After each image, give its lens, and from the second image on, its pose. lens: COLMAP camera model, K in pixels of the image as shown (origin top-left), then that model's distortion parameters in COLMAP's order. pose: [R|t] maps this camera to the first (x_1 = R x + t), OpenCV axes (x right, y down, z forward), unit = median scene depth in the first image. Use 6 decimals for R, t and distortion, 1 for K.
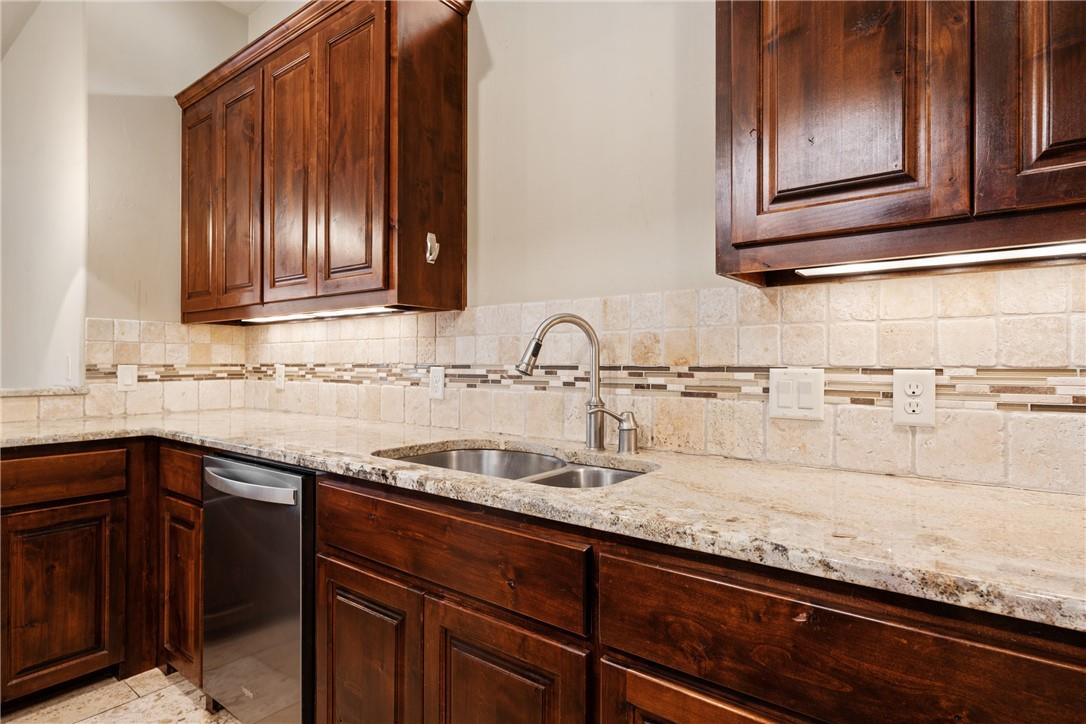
lens RADIAL K [[571.4, 0, 541.8], [0, 571.4, 361.2], [0, 0, 1]] dist [0.002824, 0.000314]
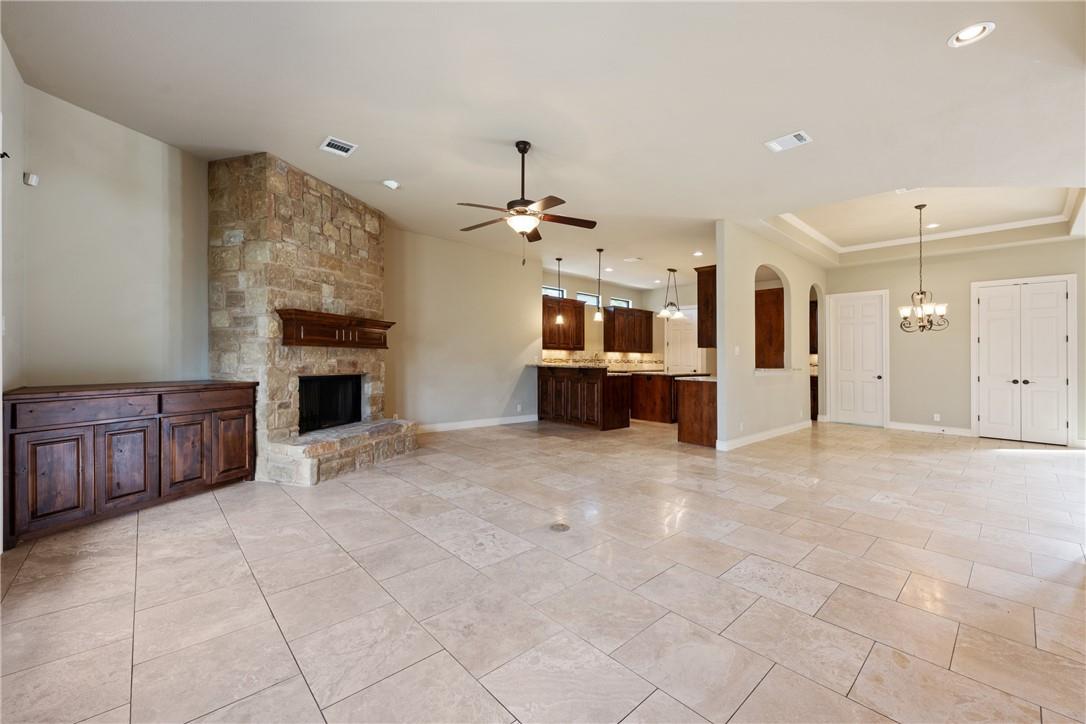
lens RADIAL K [[431.2, 0, 541.7], [0, 431.2, 360.2], [0, 0, 1]] dist [0.000903, 0.000178]
pose [[0.172110, -0.001381, 0.985077, -5.030156], [-0.013484, 0.999902, 0.003758, 0.002569], [-0.984985, -0.013929, 0.172074, 0.541981]]
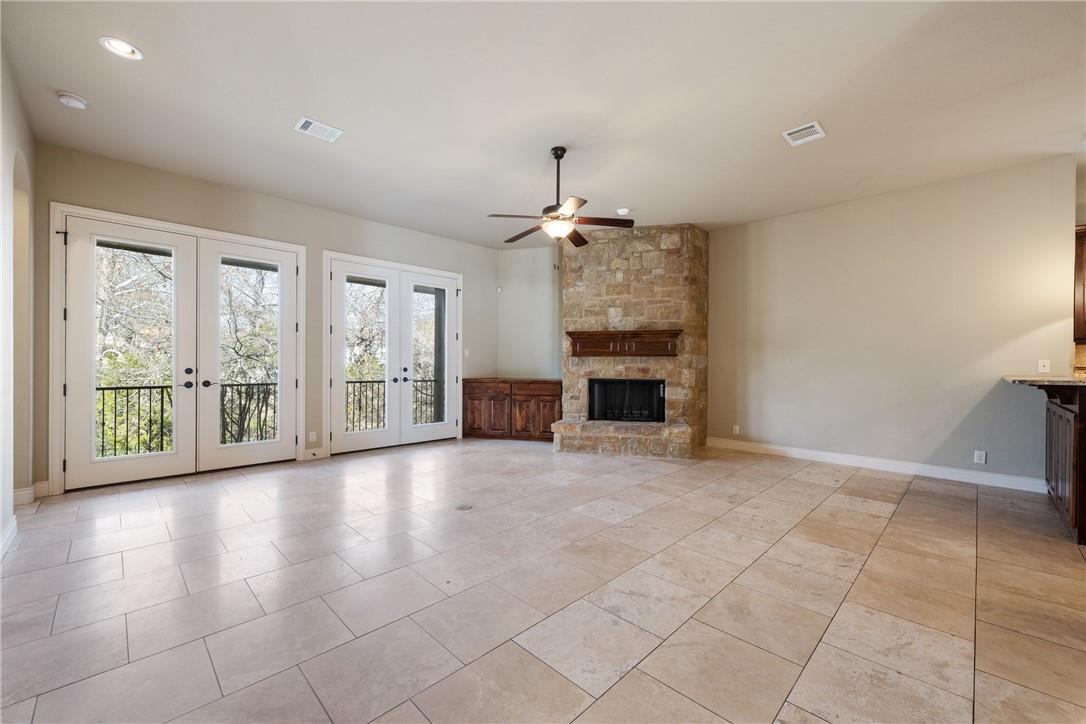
lens RADIAL K [[435.5, 0, 542.3], [0, 435.5, 366.2], [0, 0, 1]] dist [-0.000594, -0.000040]
pose [[0.992130, 0.002379, -0.125191, -3.063240], [-0.001345, 0.999964, 0.008346, -0.001969], [0.125207, -0.008112, 0.992098, -0.946886]]
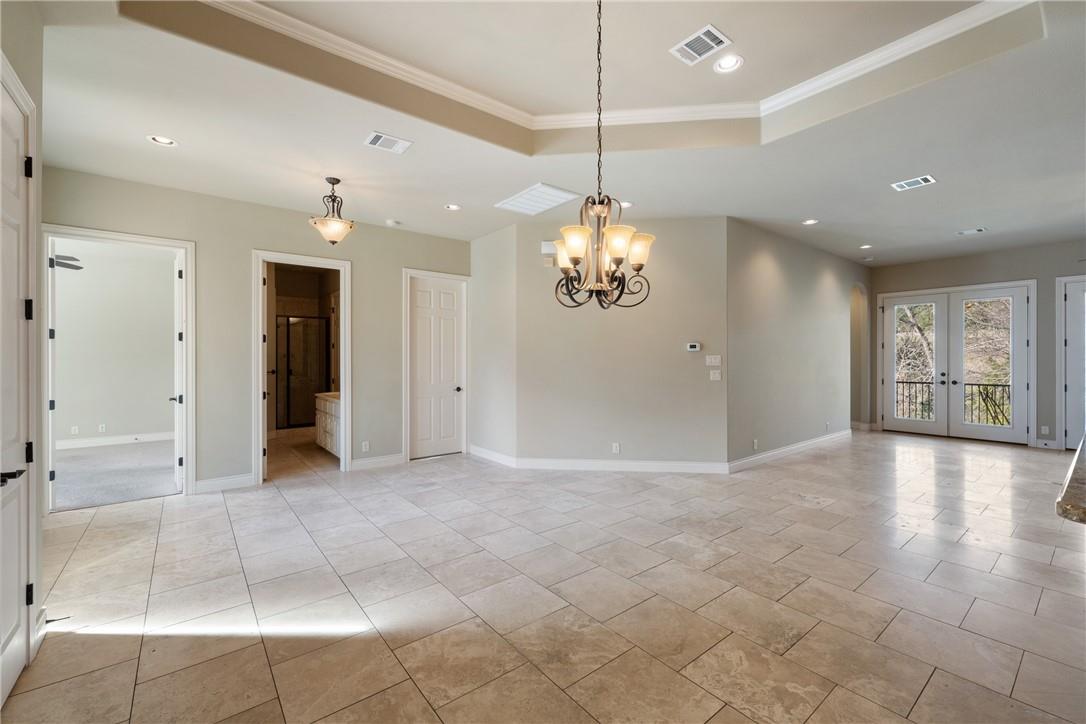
lens RADIAL K [[450.4, 0, 545.2], [0, 450.4, 357.5], [0, 0, 1]] dist [-0.000853, -0.000186]
pose [[-0.234925, -0.002933, -0.972009, -0.624004], [0.004097, 0.999984, -0.004008, -0.098598], [0.972005, -0.004924, -0.234909, -1.366038]]
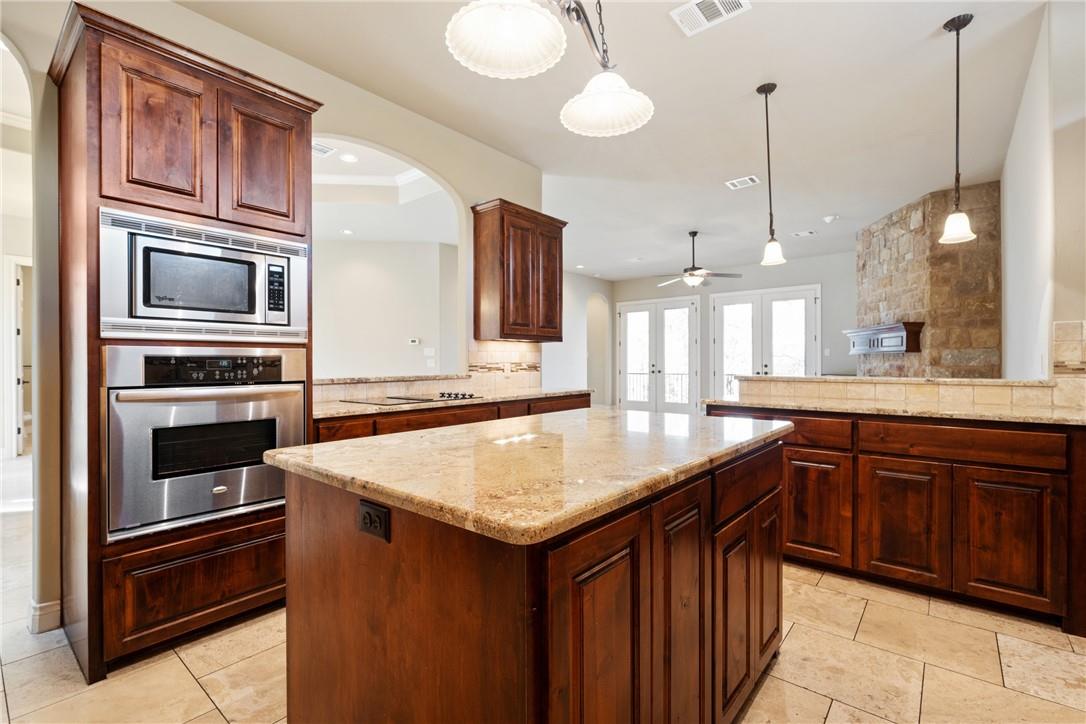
lens RADIAL K [[489.5, 0, 541.8], [0, 489.5, 362.8], [0, 0, 1]] dist [-0.000660, -0.000077]
pose [[-0.036396, 0.000810, -0.999337, 0.309297], [0.007111, 0.999975, 0.000551, 0.000351], [0.999312, -0.007086, -0.036401, -0.021938]]
